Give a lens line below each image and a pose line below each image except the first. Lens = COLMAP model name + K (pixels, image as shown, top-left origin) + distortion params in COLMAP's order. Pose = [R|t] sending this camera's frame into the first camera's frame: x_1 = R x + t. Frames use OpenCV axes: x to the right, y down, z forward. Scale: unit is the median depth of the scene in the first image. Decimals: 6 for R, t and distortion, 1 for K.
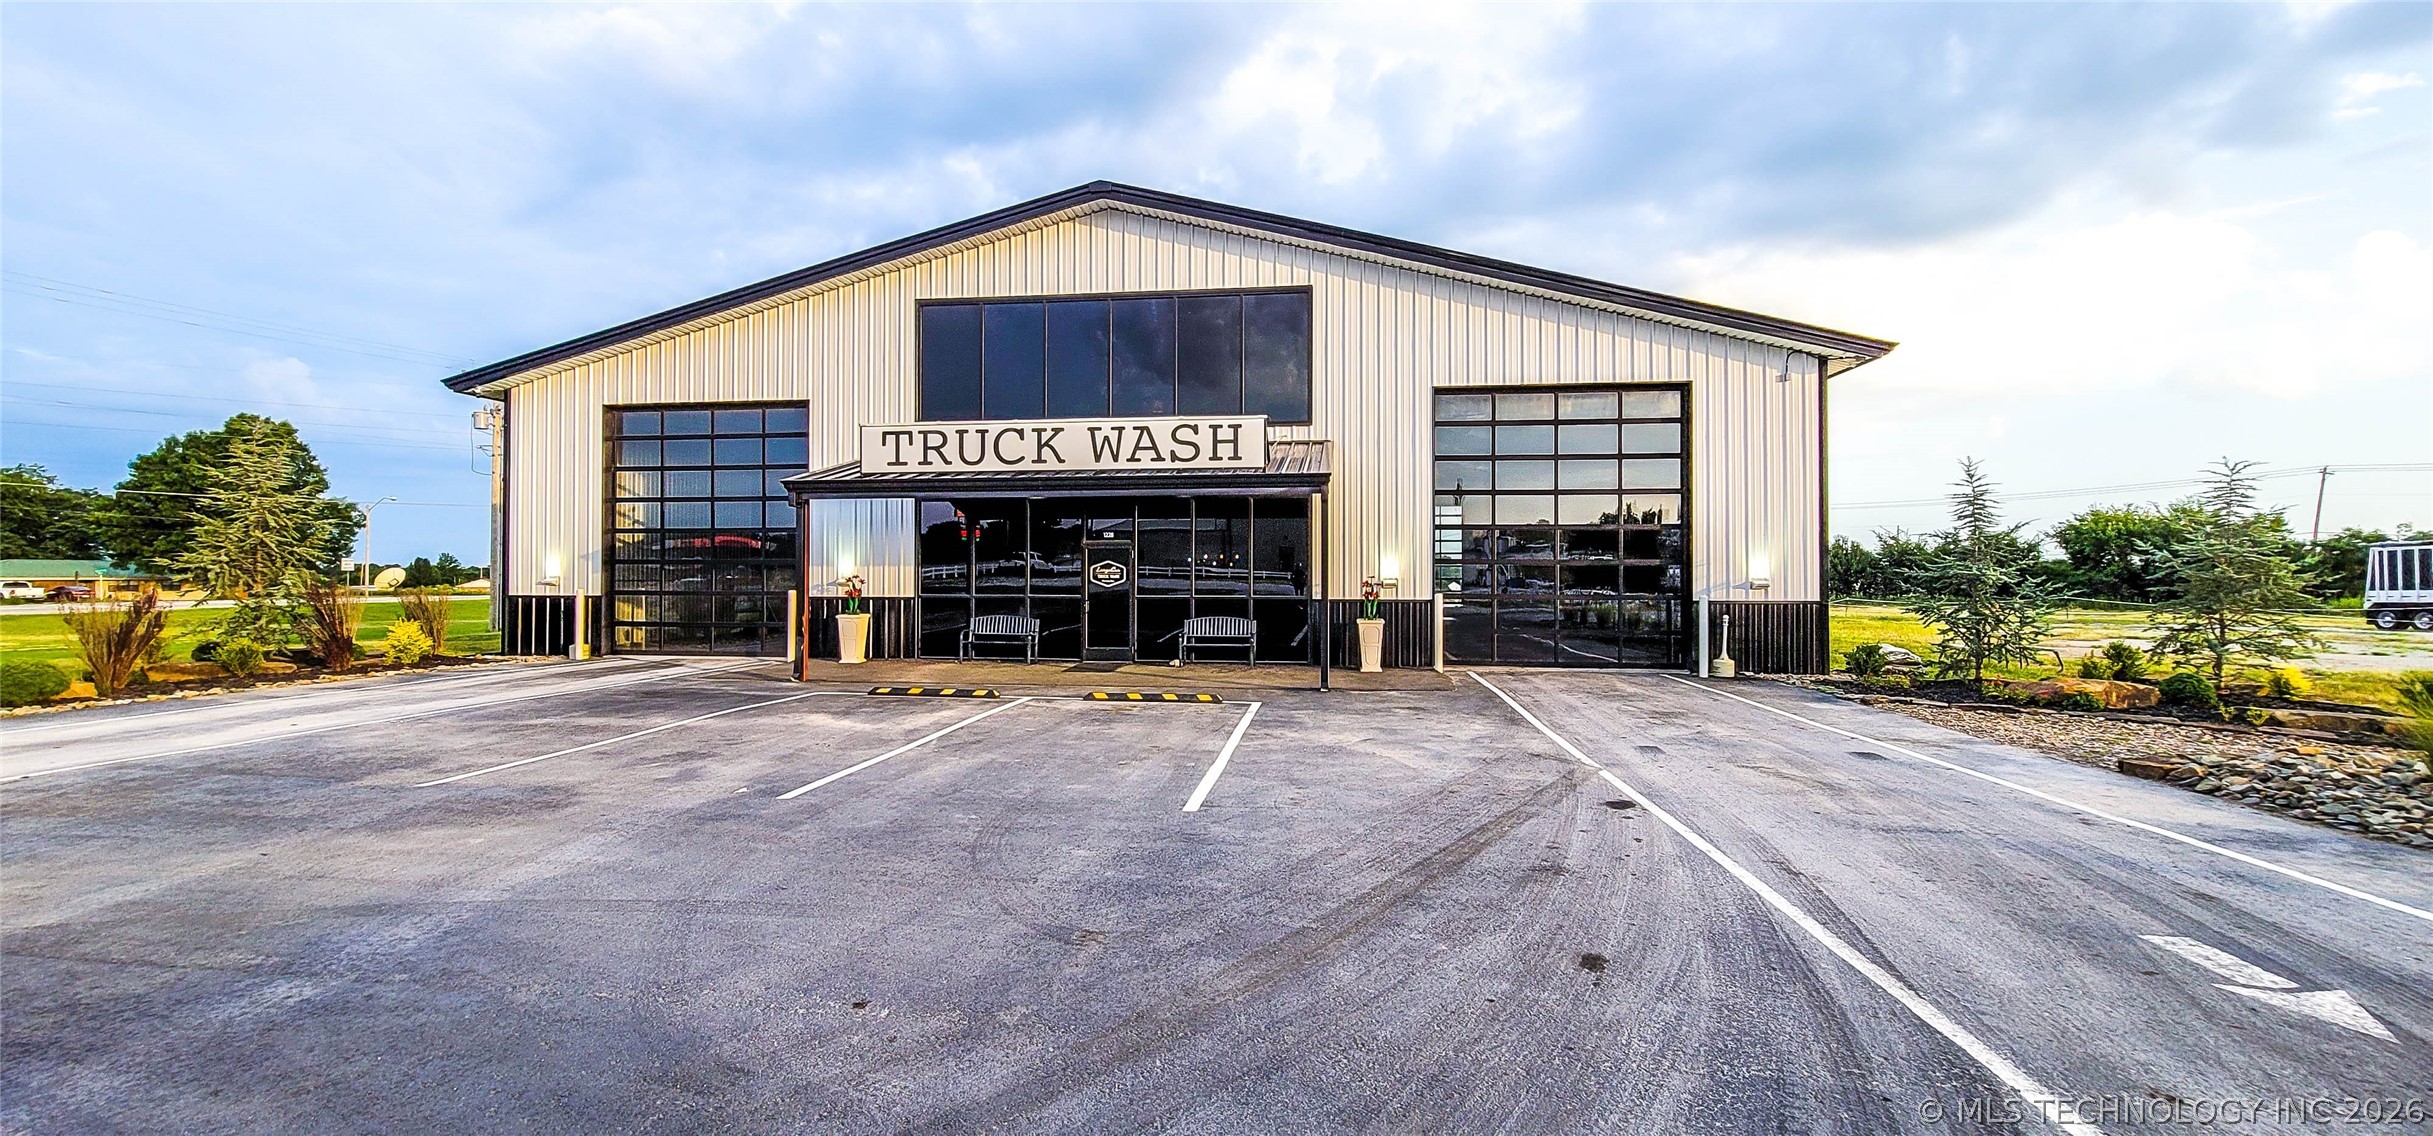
lens RADIAL K [[998.5, 0, 1208.8], [0, 998.5, 561.8], [0, 0, 1]] dist [-0.003954, 0.000325]
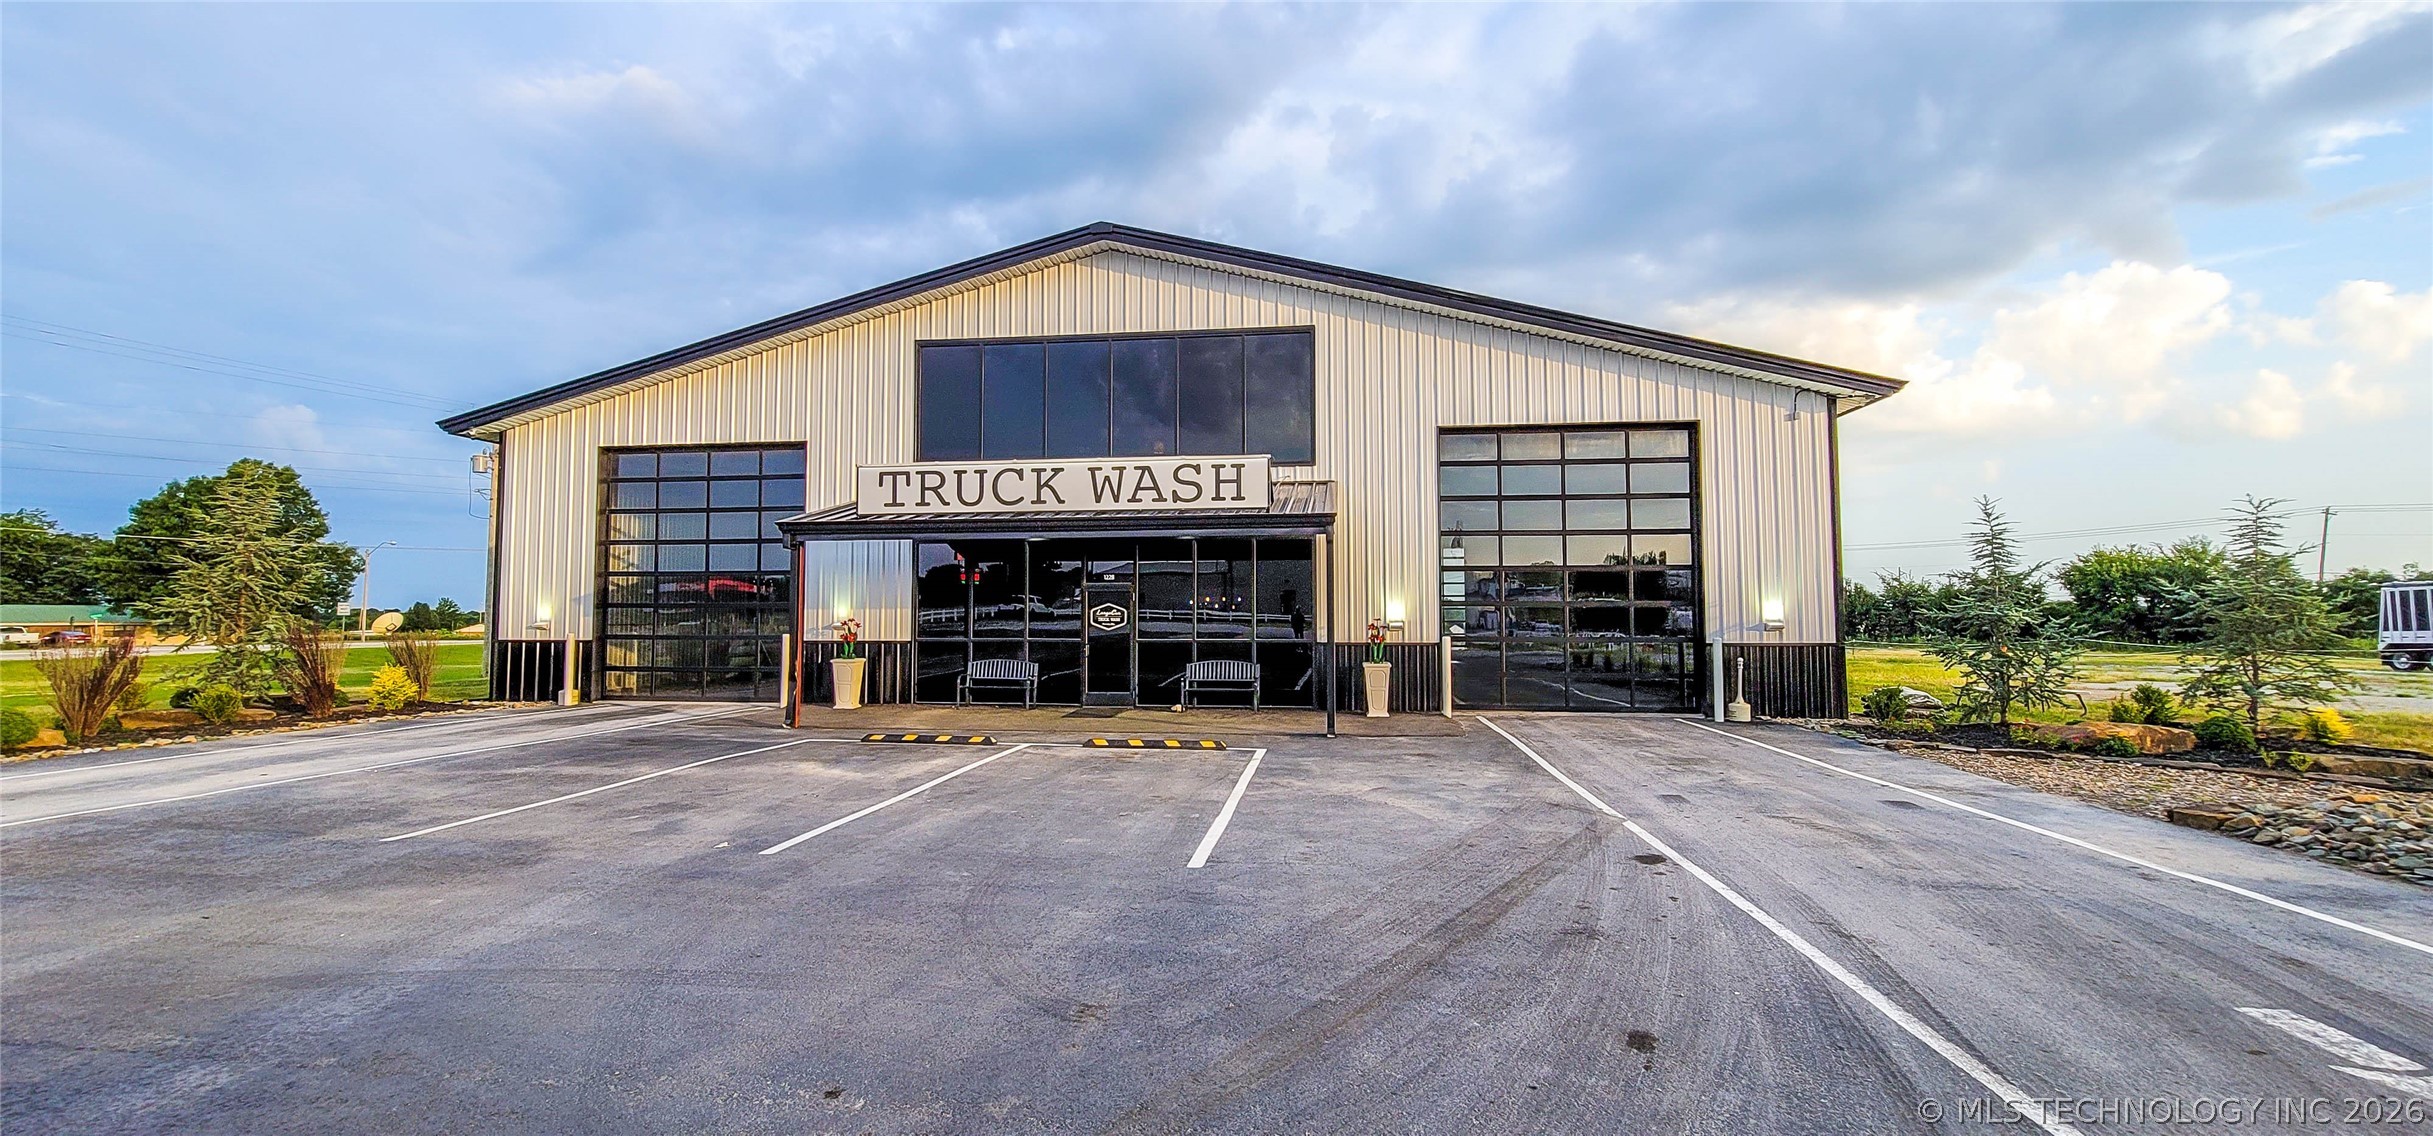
lens RADIAL K [[998.5, 0, 1208.8], [0, 998.5, 561.8], [0, 0, 1]] dist [-0.003954, 0.000325]
pose [[0.999998, -0.002022, -0.000181, -0.002069], [0.002013, 0.999061, -0.043280, 0.000843], [0.000268, 0.043280, 0.999063, 0.018364]]
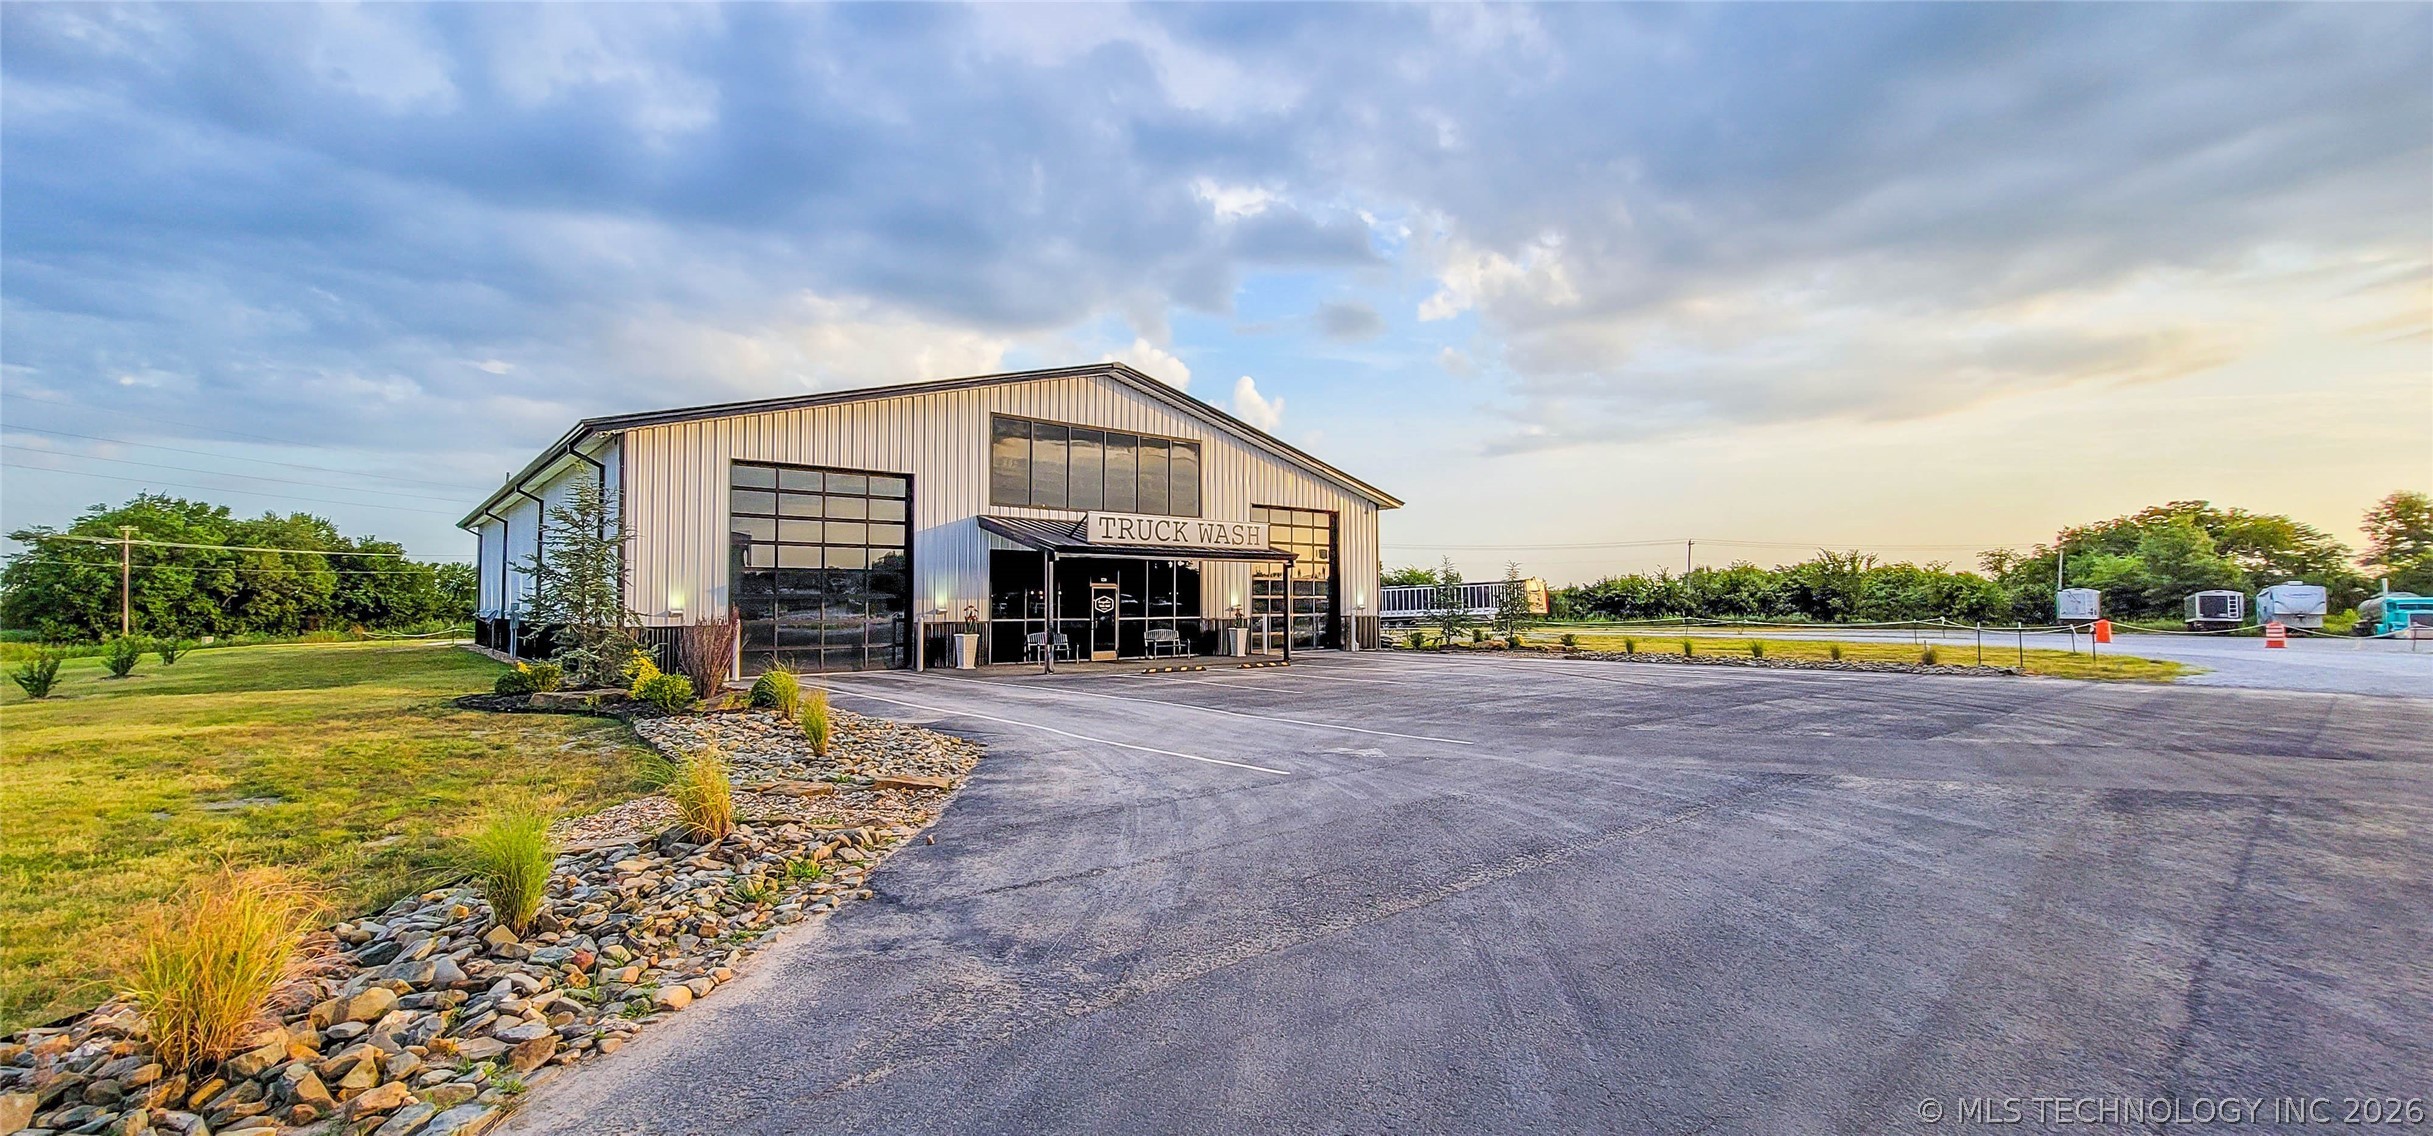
lens RADIAL K [[1037.1, 0, 1266.8], [0, 1037.1, 569.0], [0, 0, 1]] dist [-0.014456, 0.000080]
pose [[0.626315, 0.022069, 0.779258, -1.294570], [-0.001475, 0.999631, -0.027125, 0.000547], [-0.779569, 0.015839, 0.626116, -0.240749]]
